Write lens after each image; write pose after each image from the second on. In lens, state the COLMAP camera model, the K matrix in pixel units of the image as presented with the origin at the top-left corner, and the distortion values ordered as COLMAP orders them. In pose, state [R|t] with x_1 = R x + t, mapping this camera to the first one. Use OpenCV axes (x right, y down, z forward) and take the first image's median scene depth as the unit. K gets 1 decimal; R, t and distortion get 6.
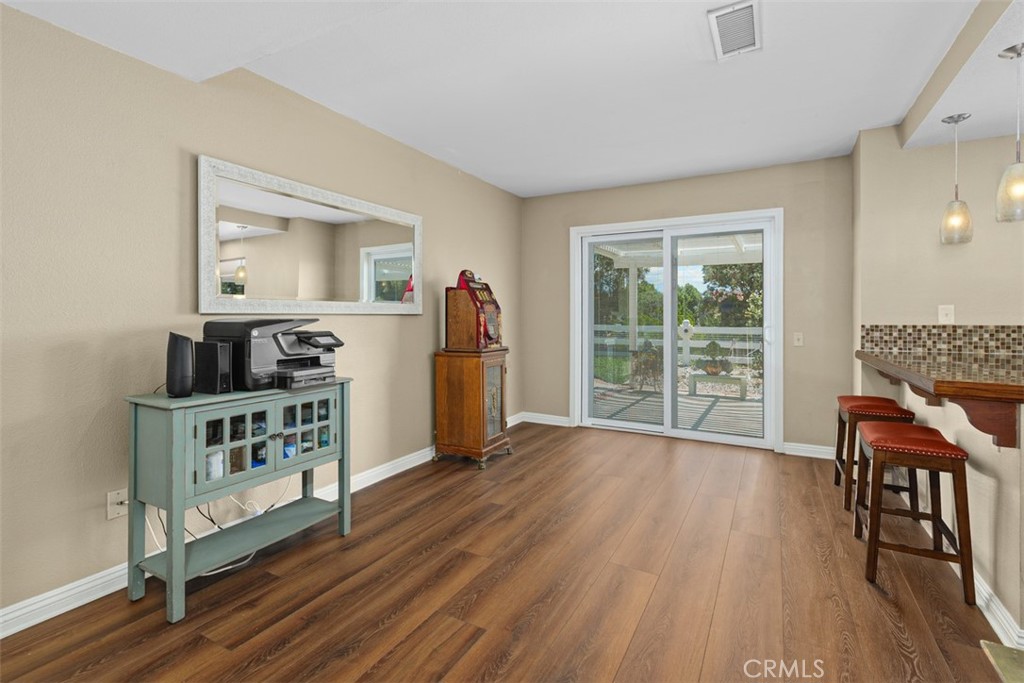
lens RADIAL K [[466.5, 0, 513.0], [0, 466.5, 315.1], [0, 0, 1]] dist [-0.000844, -0.000316]
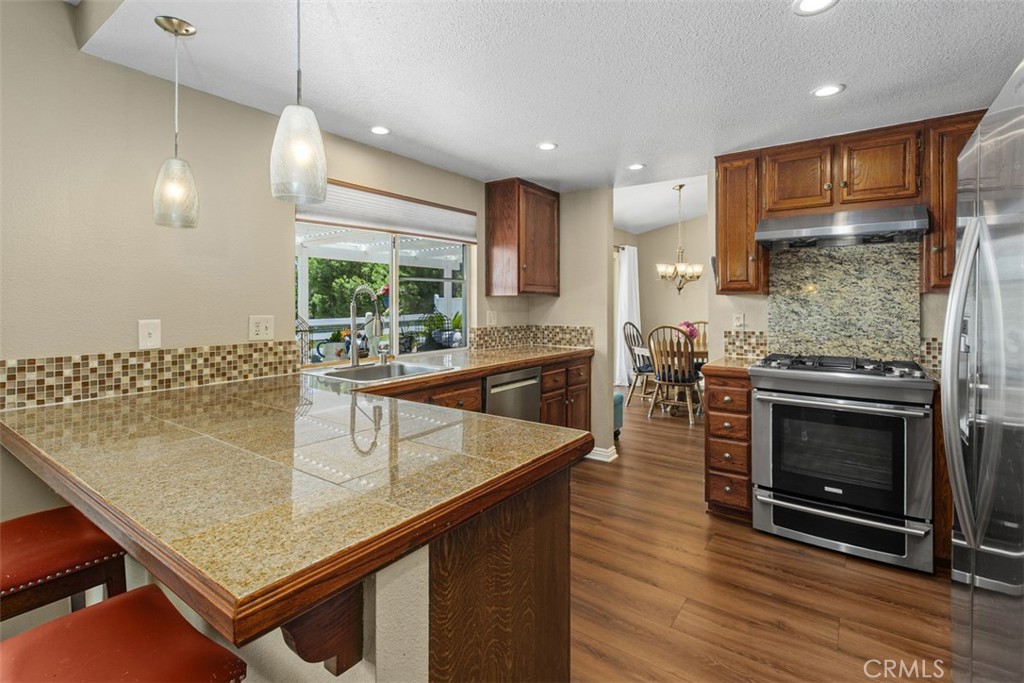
lens RADIAL K [[477.0, 0, 513.4], [0, 477.0, 299.1], [0, 0, 1]] dist [-0.001358, -0.000077]
pose [[0.122733, 0.005184, 0.992426, 0.327527], [0.001526, 0.999984, -0.005412, -0.046803], [-0.992439, 0.002179, 0.122723, 0.411579]]
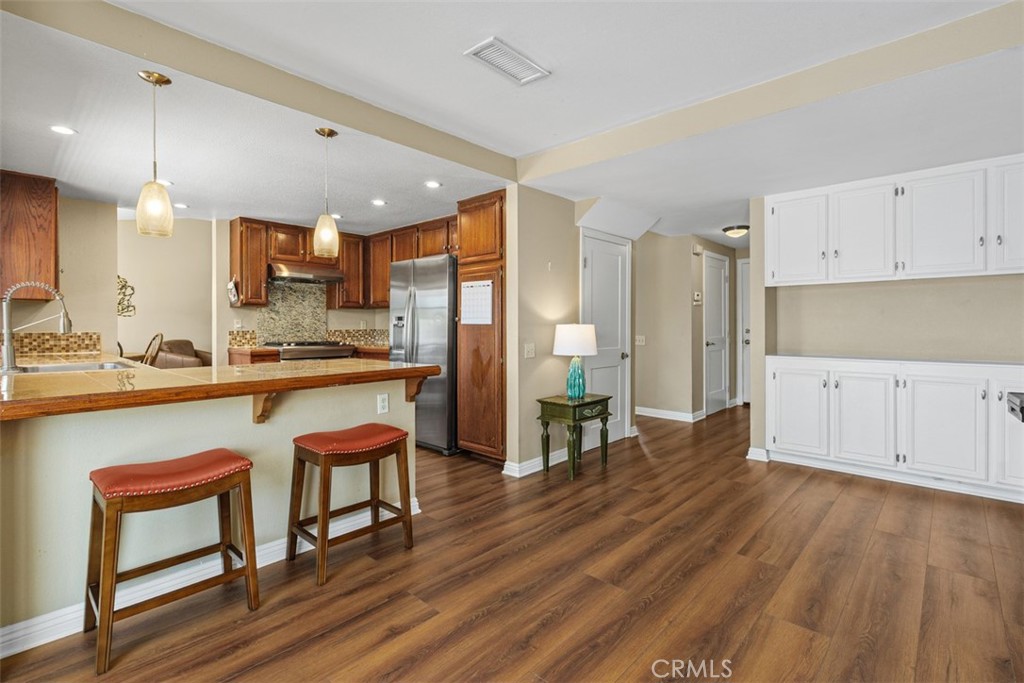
lens RADIAL K [[473.2, 0, 510.4], [0, 473.2, 334.9], [0, 0, 1]] dist [-0.000227, -0.000061]
pose [[-0.971256, -0.006547, 0.237947, 0.149808], [-0.001589, 0.999778, 0.021023, -0.000579], [-0.238032, 0.020040, -0.971051, 1.414879]]
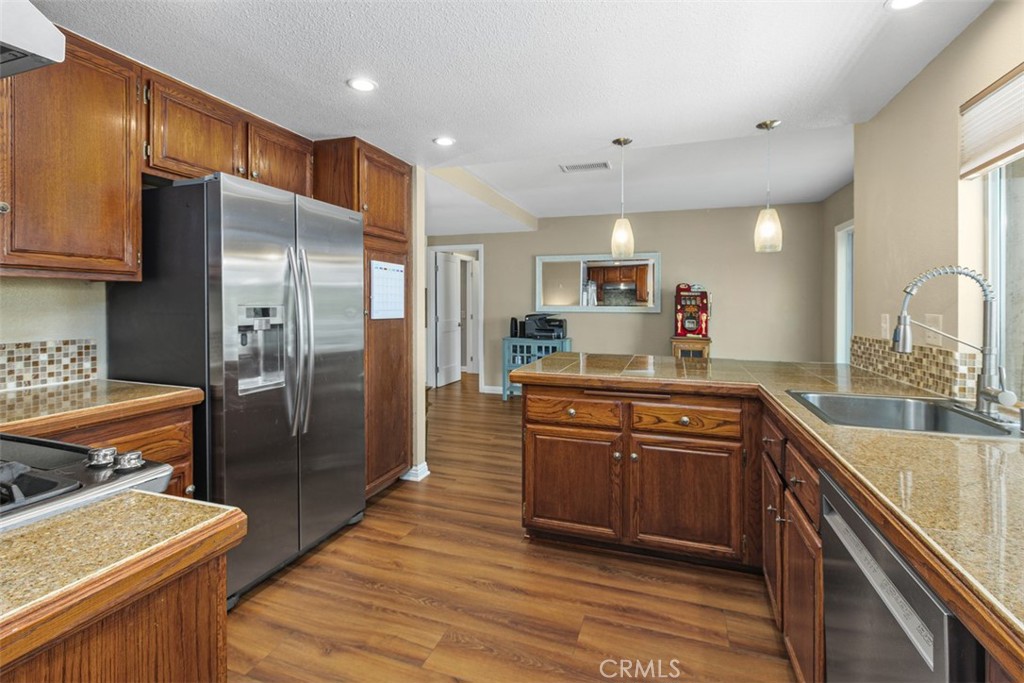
lens RADIAL K [[473.2, 0, 510.4], [0, 473.2, 334.9], [0, 0, 1]] dist [-0.000227, -0.000061]
pose [[0.169109, 0.062774, -0.983596, 1.606036], [-0.007588, 0.998023, 0.062390, -0.032132], [0.985568, -0.003087, 0.169251, 0.252905]]
